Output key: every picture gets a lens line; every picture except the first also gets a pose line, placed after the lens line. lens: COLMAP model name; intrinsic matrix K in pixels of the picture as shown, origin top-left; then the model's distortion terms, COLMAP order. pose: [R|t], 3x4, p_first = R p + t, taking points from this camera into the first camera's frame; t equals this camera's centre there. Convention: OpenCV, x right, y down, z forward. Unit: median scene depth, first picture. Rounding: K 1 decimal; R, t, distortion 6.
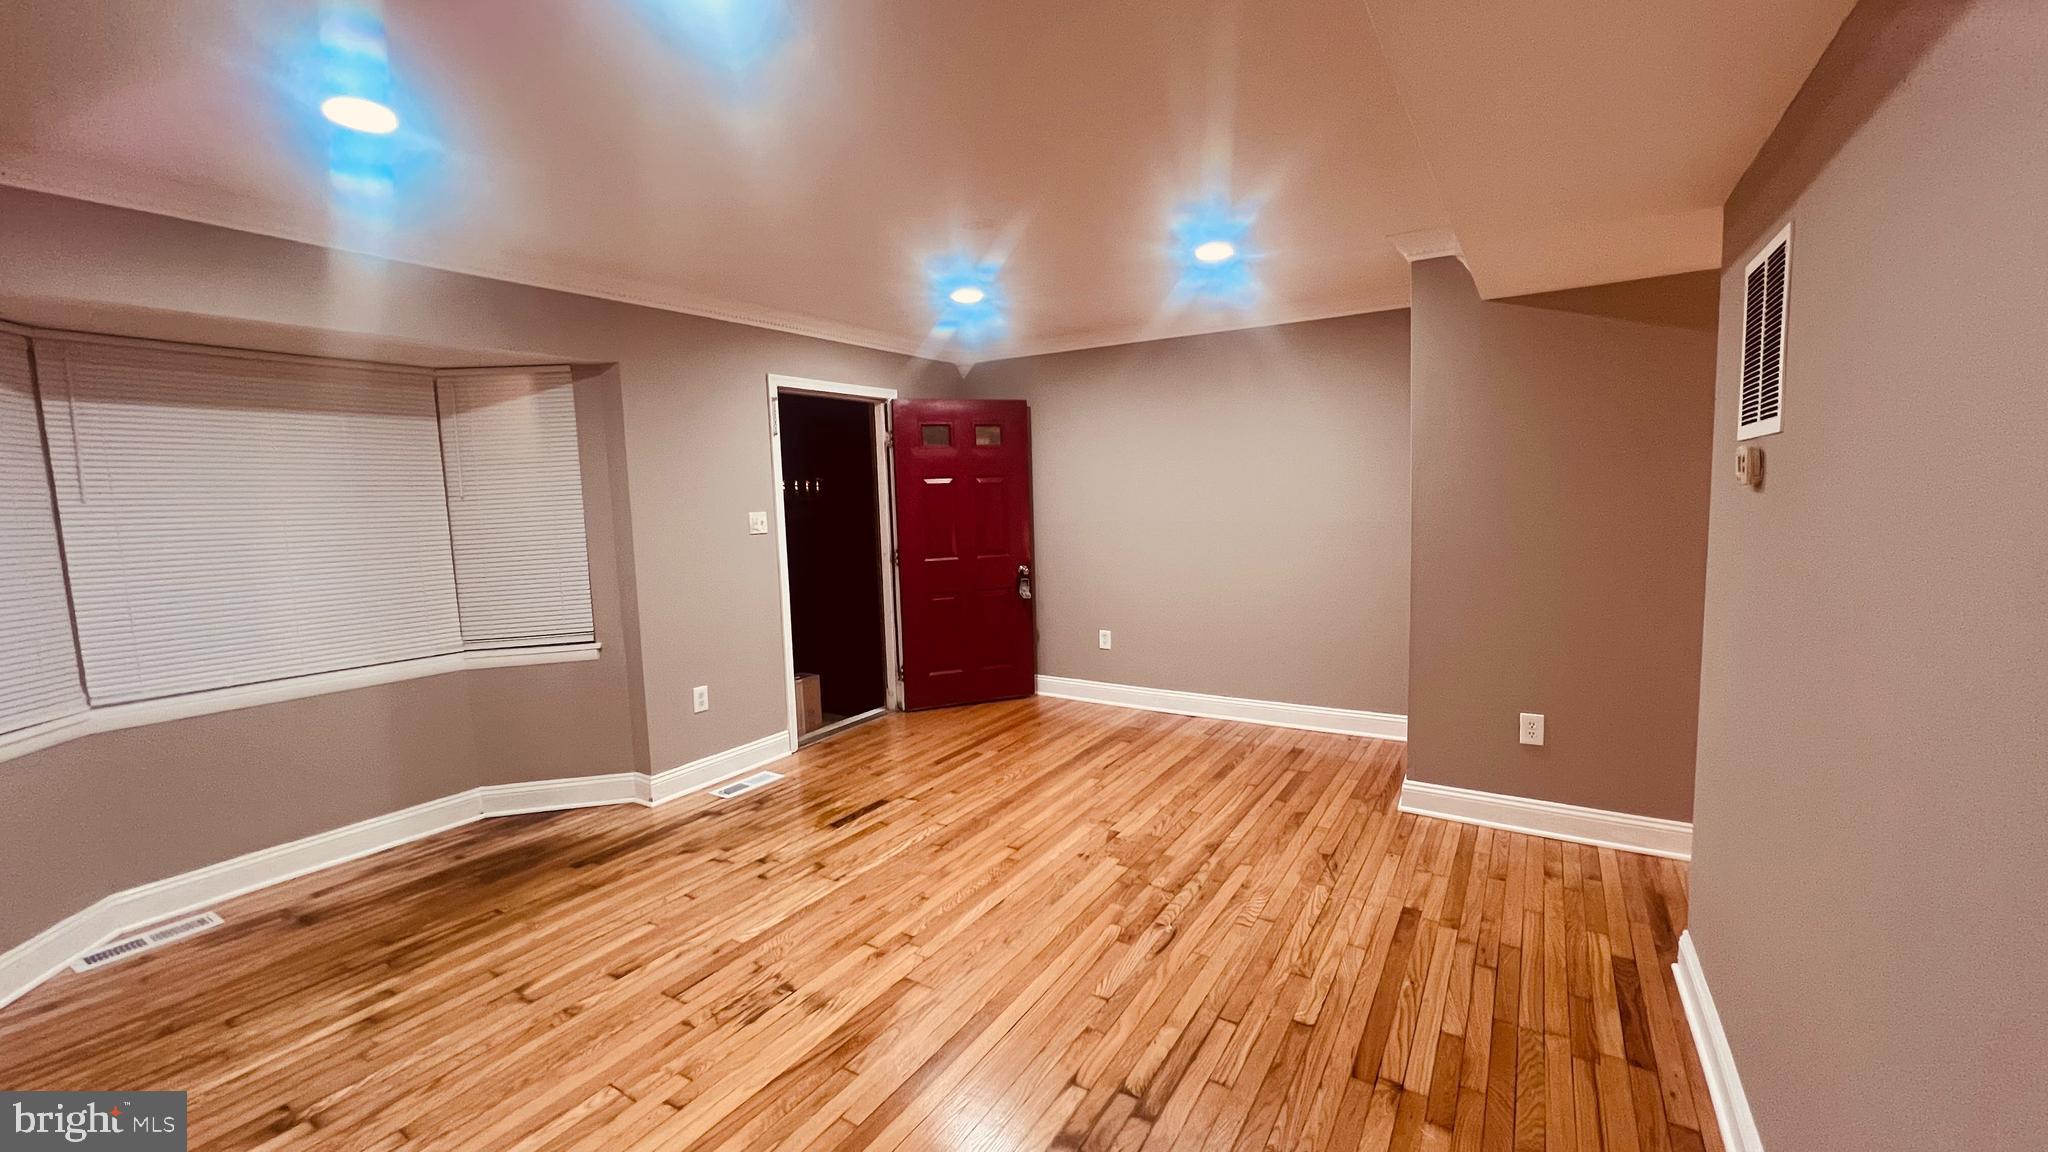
lens RADIAL K [[823.1, 0, 1016.5], [0, 823.1, 571.0], [0, 0, 1]] dist [-0.000778, 0.000576]
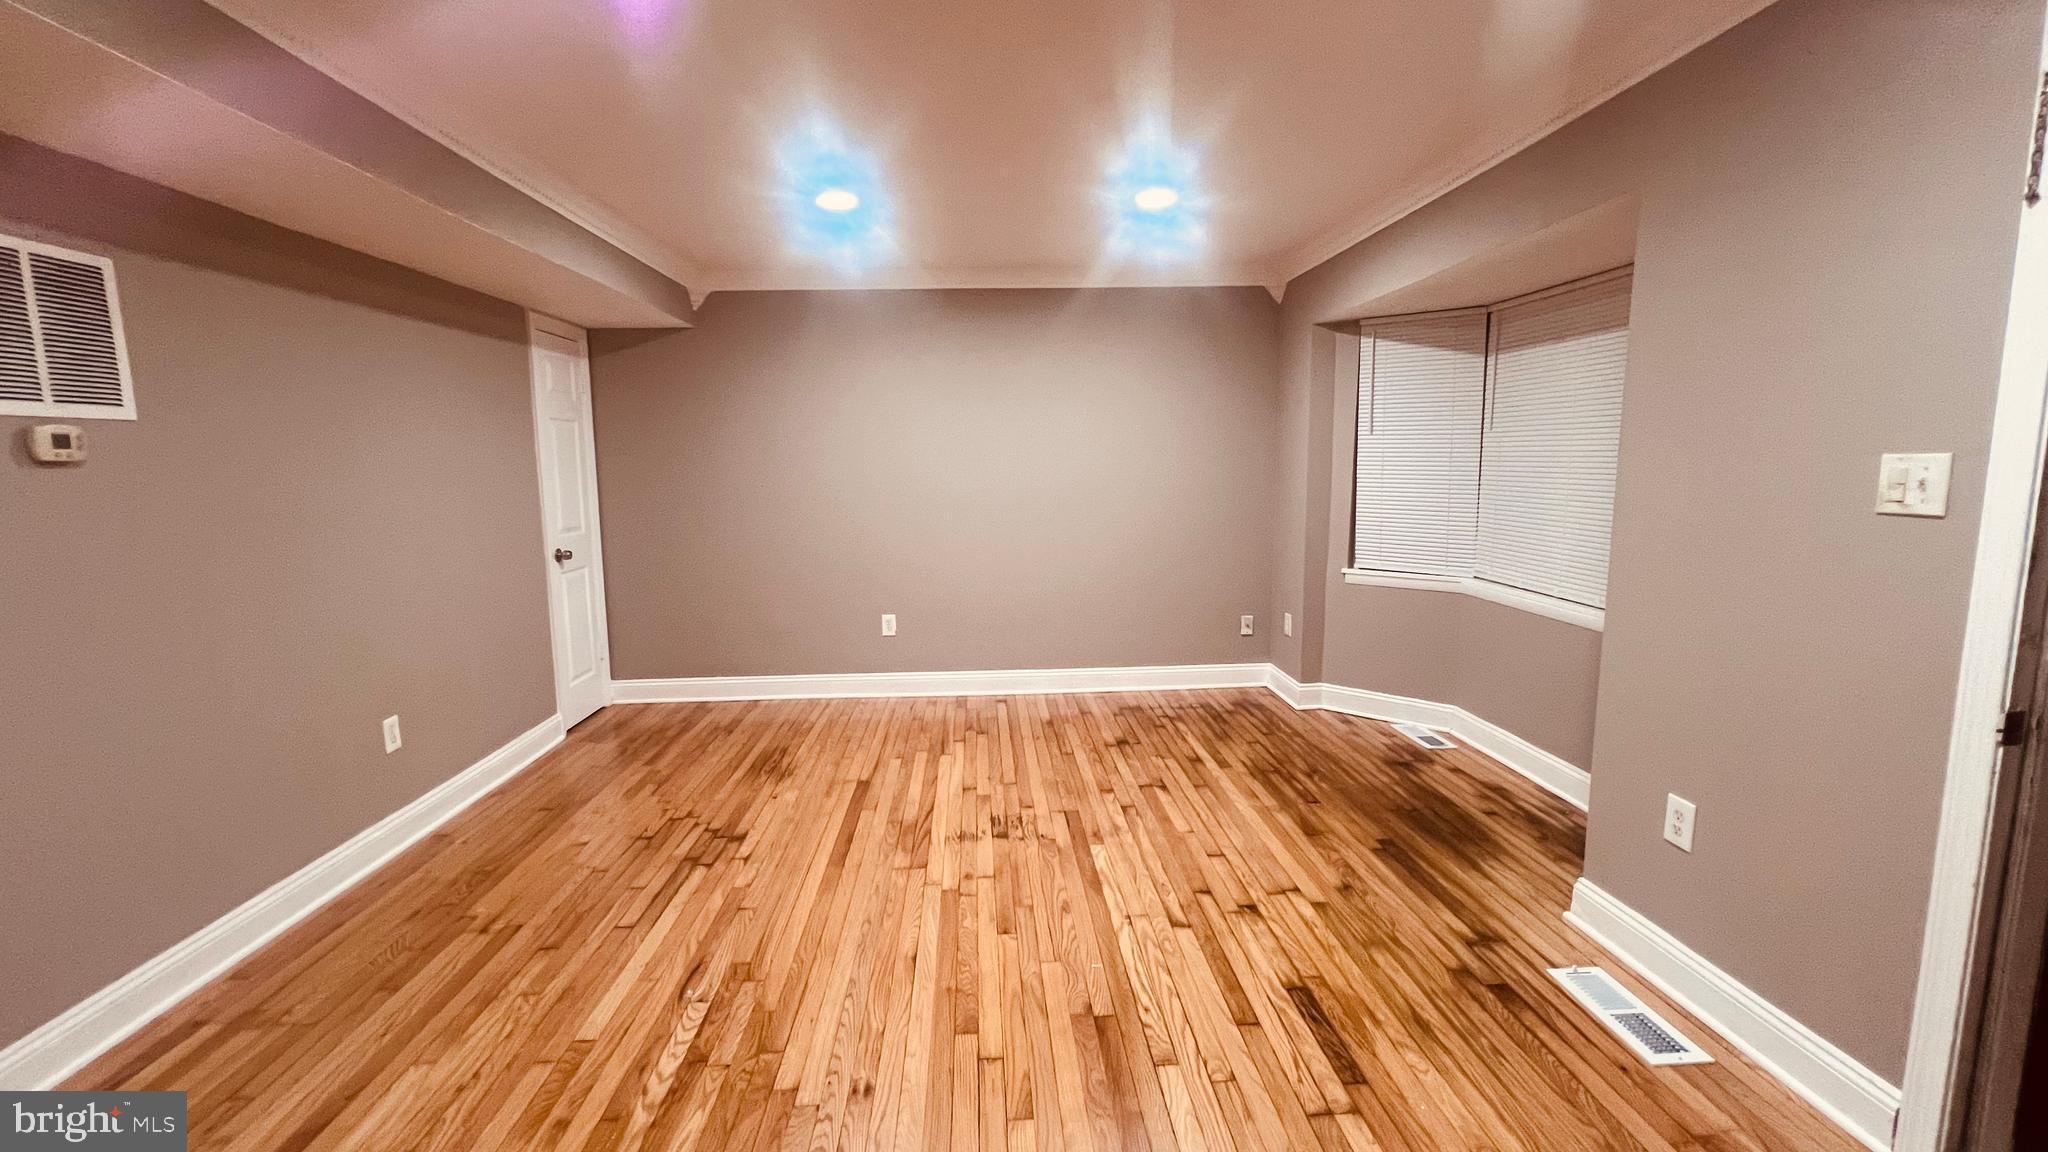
lens RADIAL K [[823.1, 0, 1016.0], [0, 823.1, 570.3], [0, 0, 1]] dist [0.002757, 0.000410]
pose [[-0.814858, 0.115895, -0.567957, 0.316971], [-0.018699, 0.974044, 0.225587, -0.147891], [0.579359, 0.194442, -0.791540, 1.653843]]
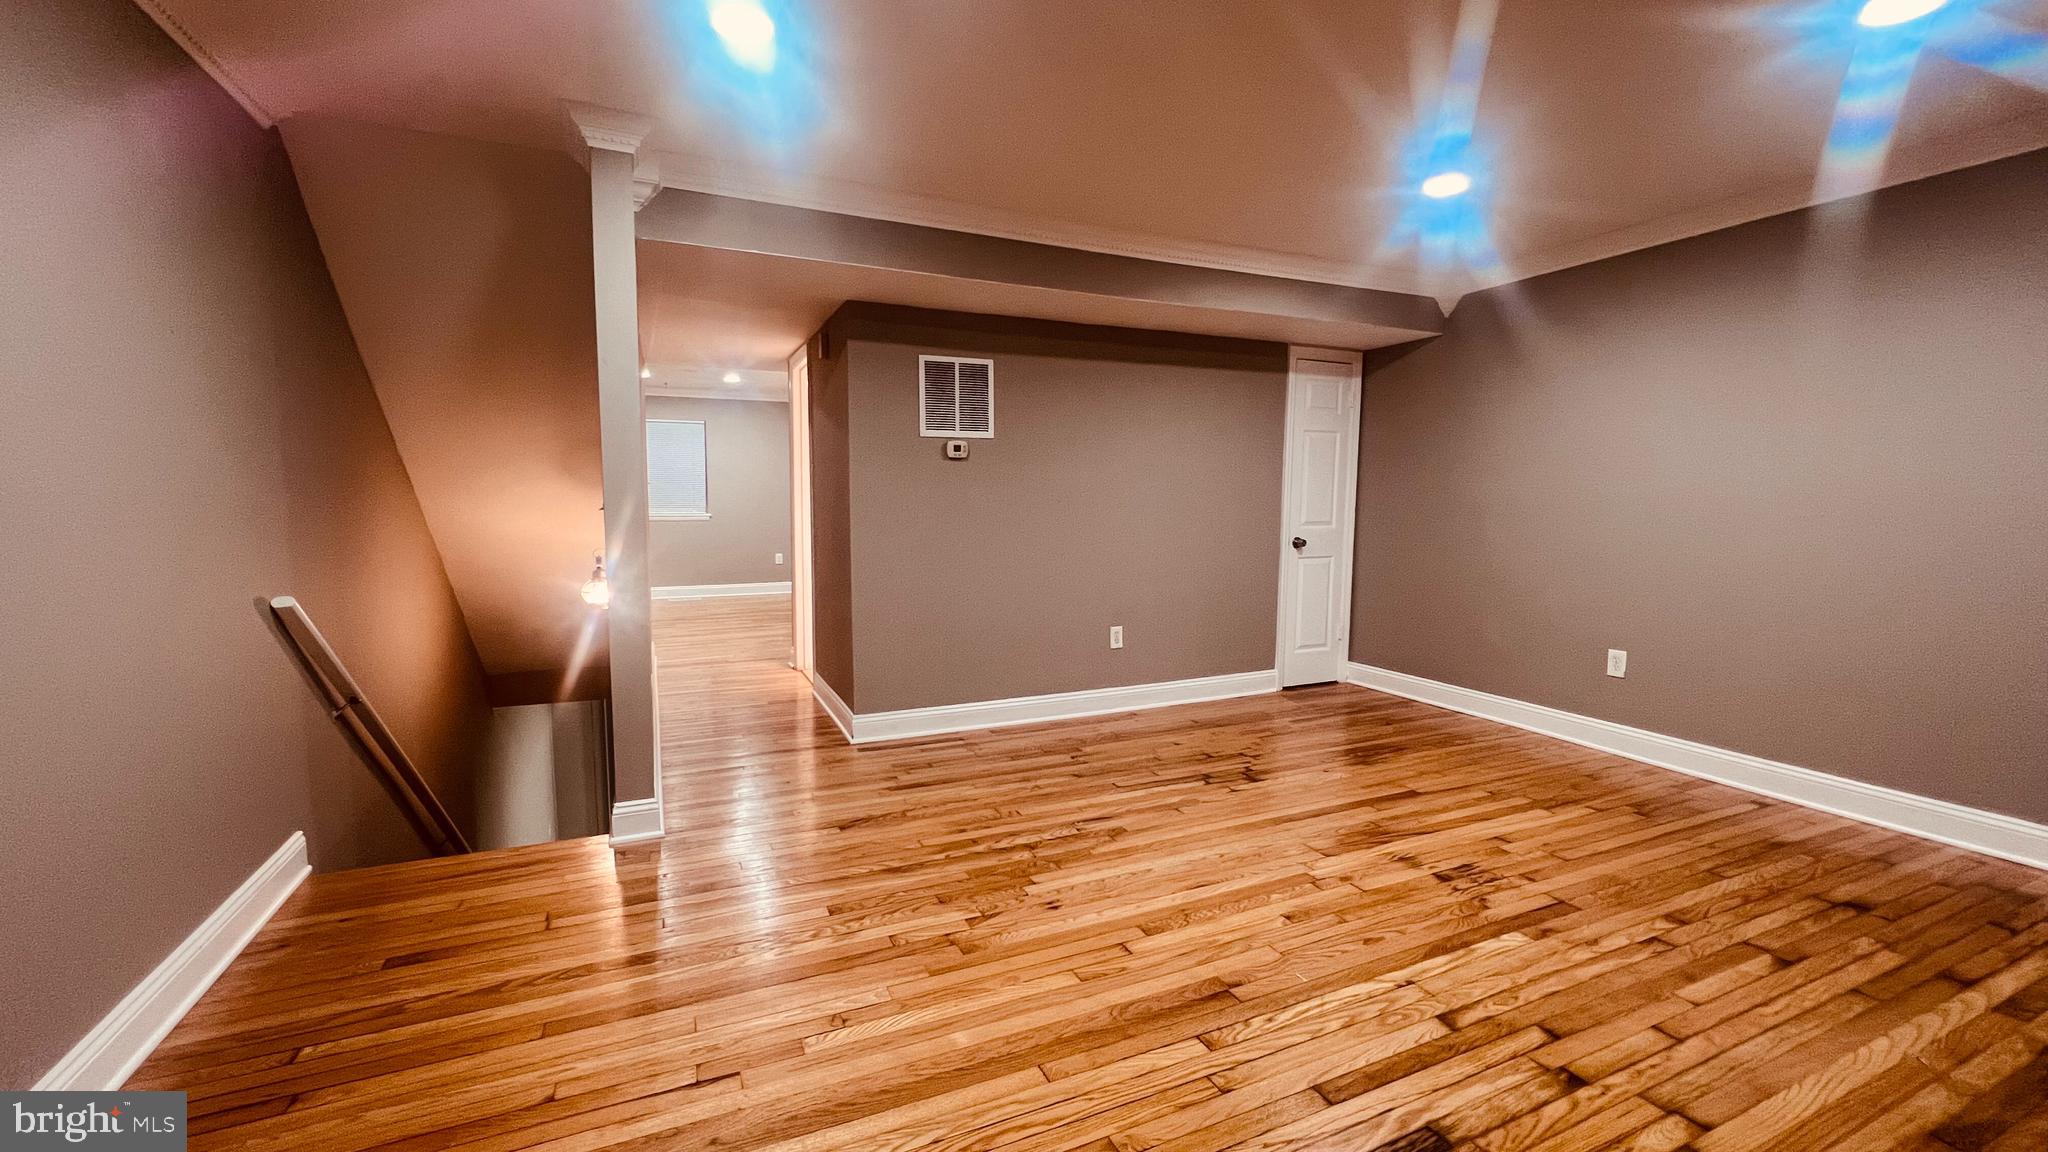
lens RADIAL K [[823.1, 0, 1016.0], [0, 823.1, 570.3], [0, 0, 1]] dist [0.002757, 0.000410]
pose [[-0.835674, -0.022772, 0.548753, -0.340509], [0.074348, 0.985253, 0.154107, -0.086916], [-0.544170, 0.169582, -0.821657, 1.825004]]
